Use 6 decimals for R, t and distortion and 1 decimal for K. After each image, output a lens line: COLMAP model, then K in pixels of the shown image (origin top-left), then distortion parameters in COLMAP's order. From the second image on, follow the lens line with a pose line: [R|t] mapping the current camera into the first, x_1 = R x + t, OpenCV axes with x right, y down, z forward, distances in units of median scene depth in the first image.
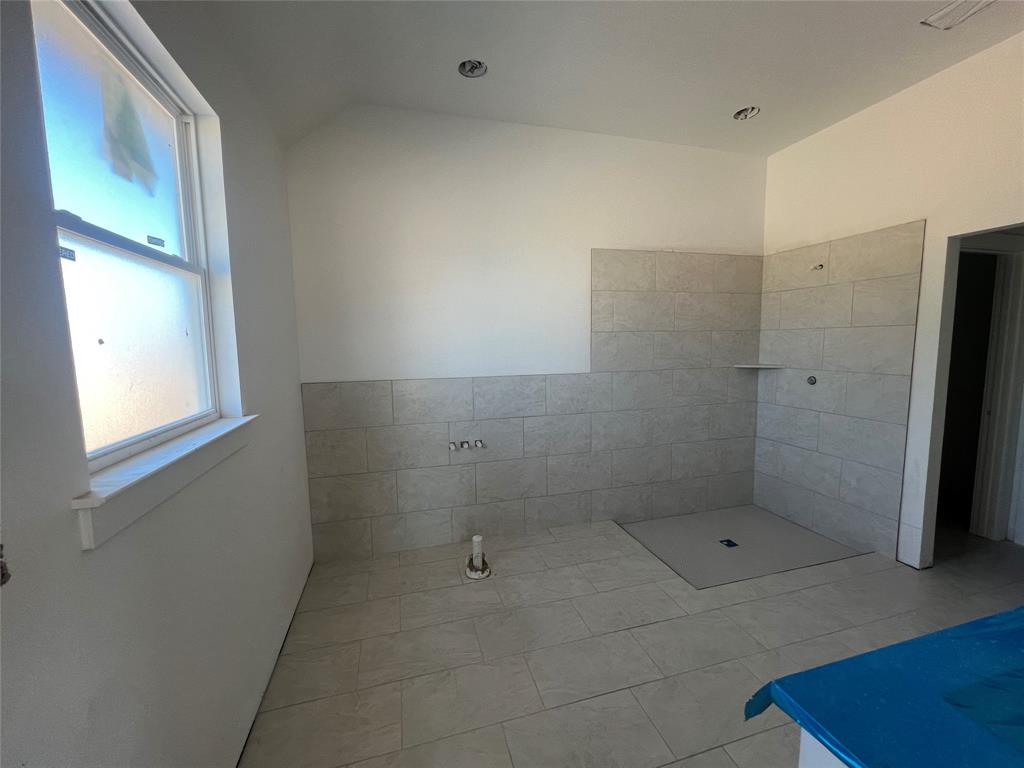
lens RADIAL K [[408.8, 0, 511.7], [0, 408.8, 382.4], [0, 0, 1]] dist [-0.002975, 0.000542]
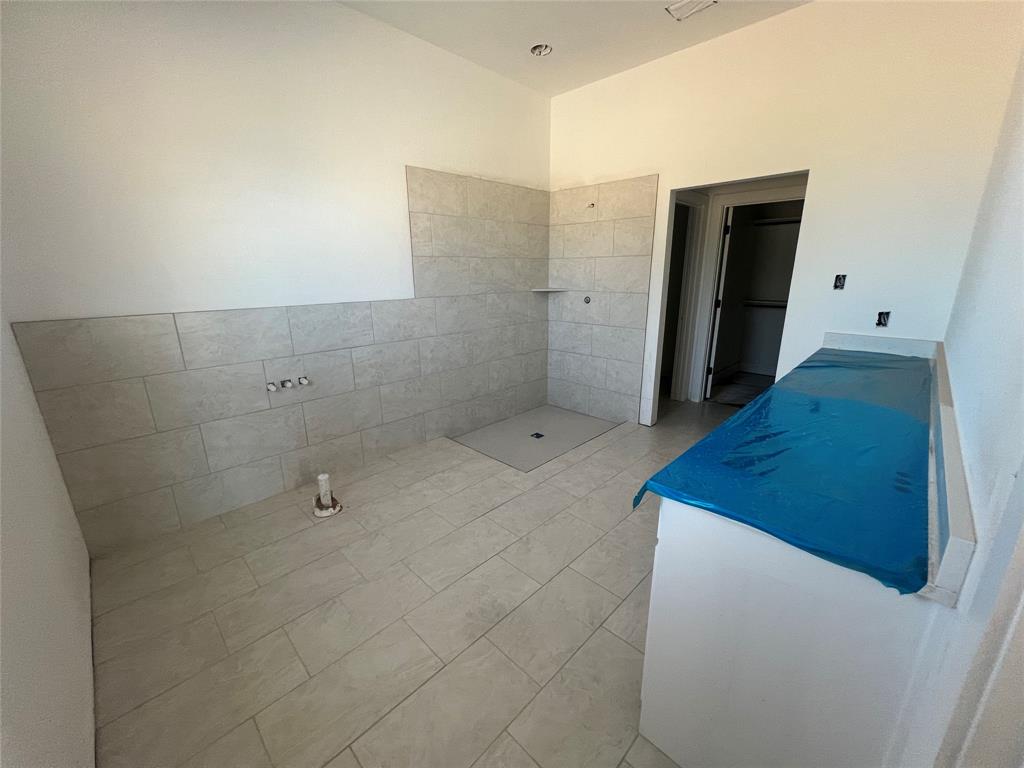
lens RADIAL K [[408.8, 0, 511.7], [0, 408.8, 382.4], [0, 0, 1]] dist [-0.002975, 0.000542]
pose [[0.867571, -0.124613, 0.481448, -0.112216], [0.045201, 0.983850, 0.173196, 0.016745], [-0.495255, -0.128498, 0.859192, -0.006144]]
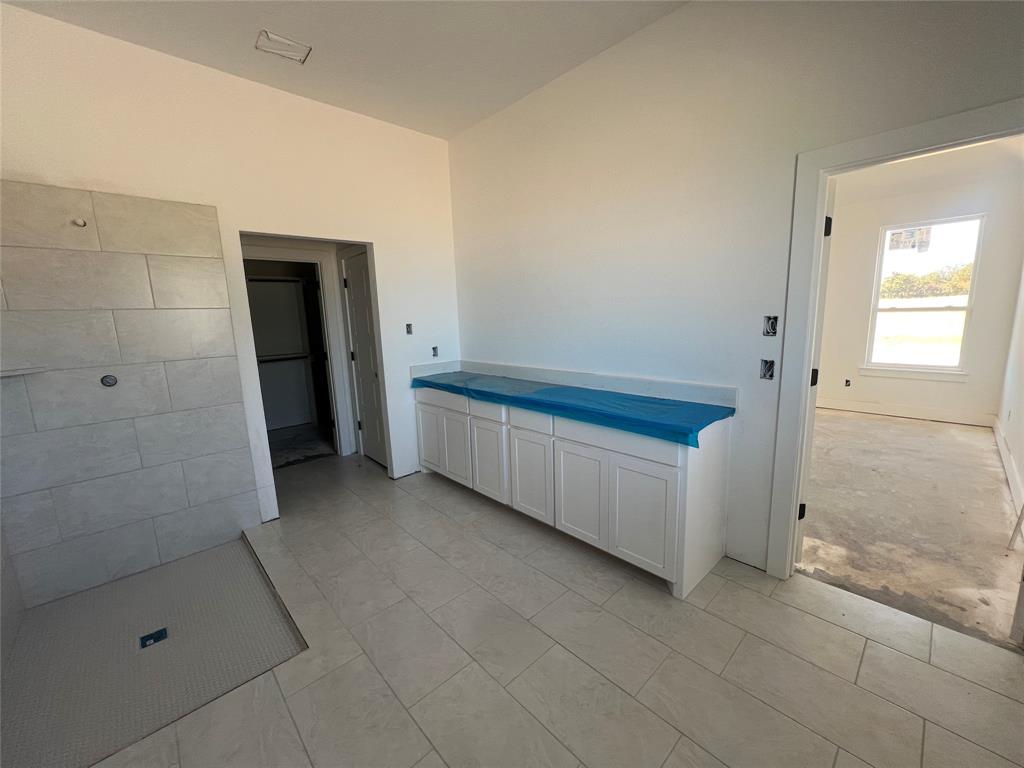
lens RADIAL K [[408.8, 0, 511.7], [0, 408.8, 382.4], [0, 0, 1]] dist [-0.002975, 0.000542]
pose [[-0.458509, -0.112775, 0.881505, -0.250077], [0.131574, 0.972369, 0.192837, -0.048928], [-0.878895, 0.204401, -0.431002, 0.692835]]
